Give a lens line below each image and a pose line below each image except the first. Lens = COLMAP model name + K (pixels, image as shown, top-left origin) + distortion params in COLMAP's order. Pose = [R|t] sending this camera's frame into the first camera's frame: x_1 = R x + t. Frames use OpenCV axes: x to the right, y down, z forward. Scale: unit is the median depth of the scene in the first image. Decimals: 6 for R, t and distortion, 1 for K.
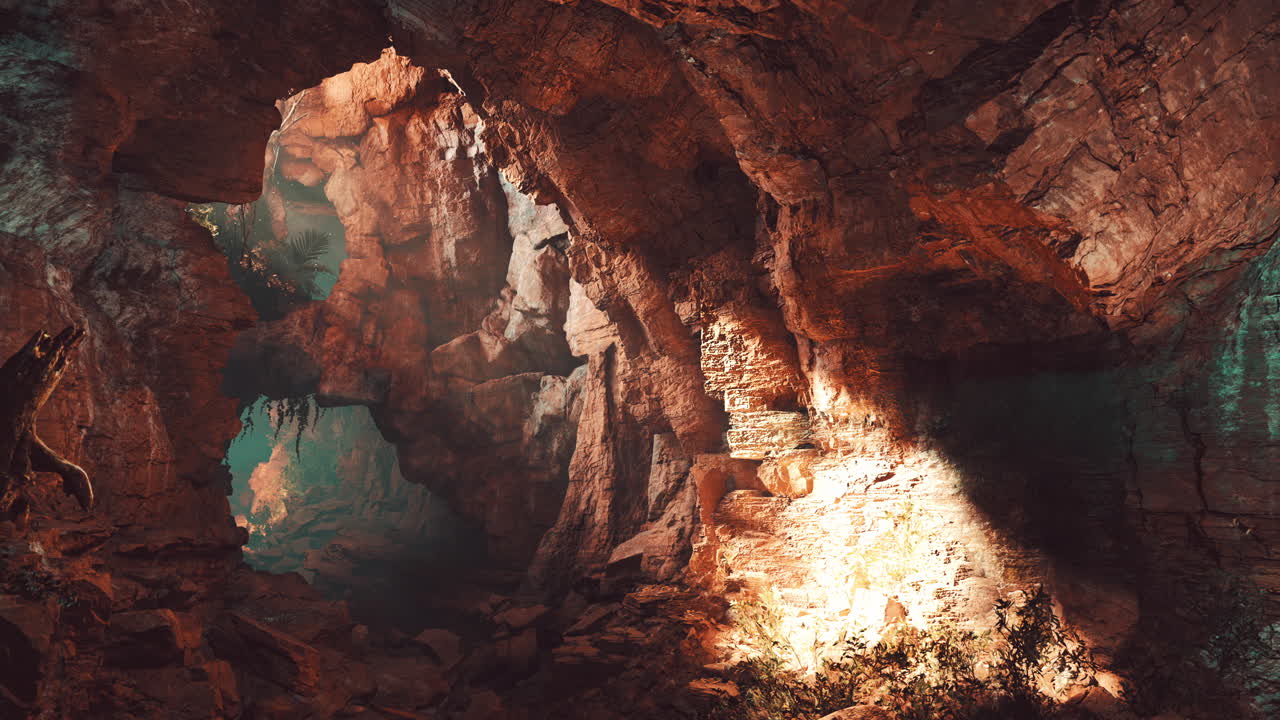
lens RADIAL K [[710.7, 0, 639.7], [0, 710.7, 344.3], [0, 0, 1]] dist [-0.000720, -0.000089]
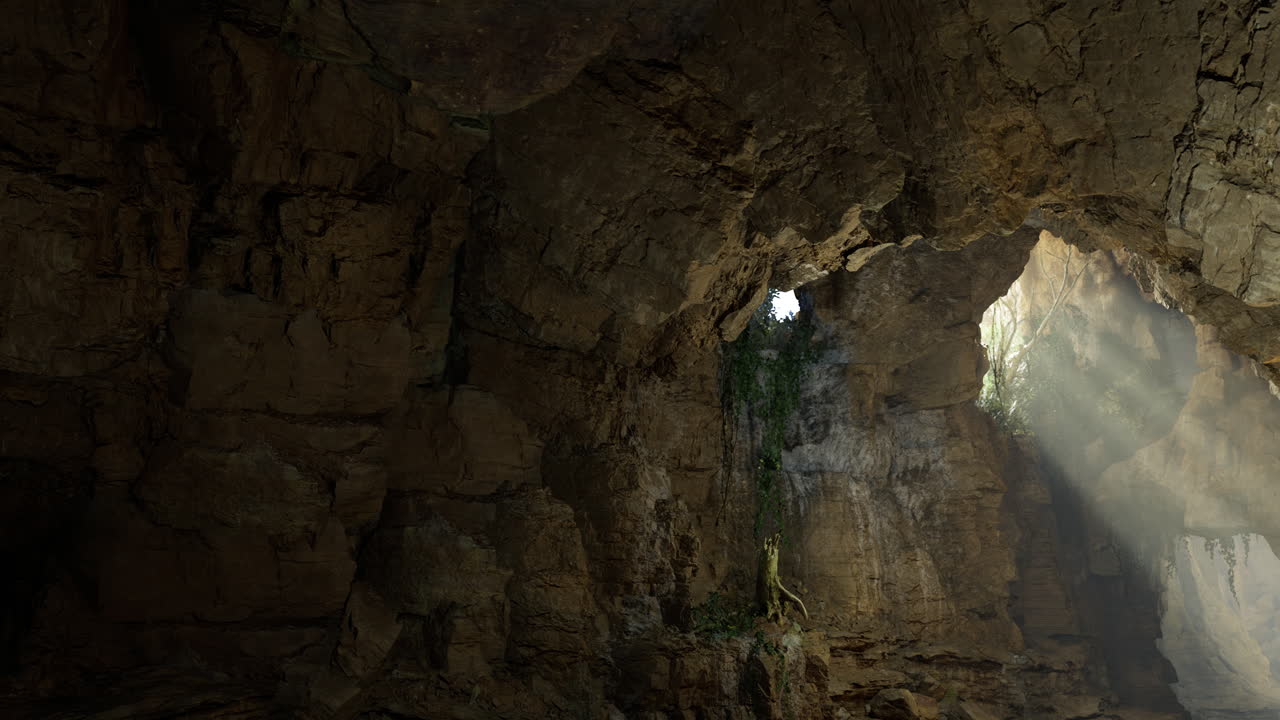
lens RADIAL K [[710.7, 0, 639.7], [0, 710.7, 344.3], [0, 0, 1]] dist [-0.000720, -0.000089]
pose [[0.327716, -0.351875, -0.876804, 0.600601], [0.174888, 0.934610, -0.309707, 0.016749], [0.928448, -0.051847, 0.367826, -0.101289]]
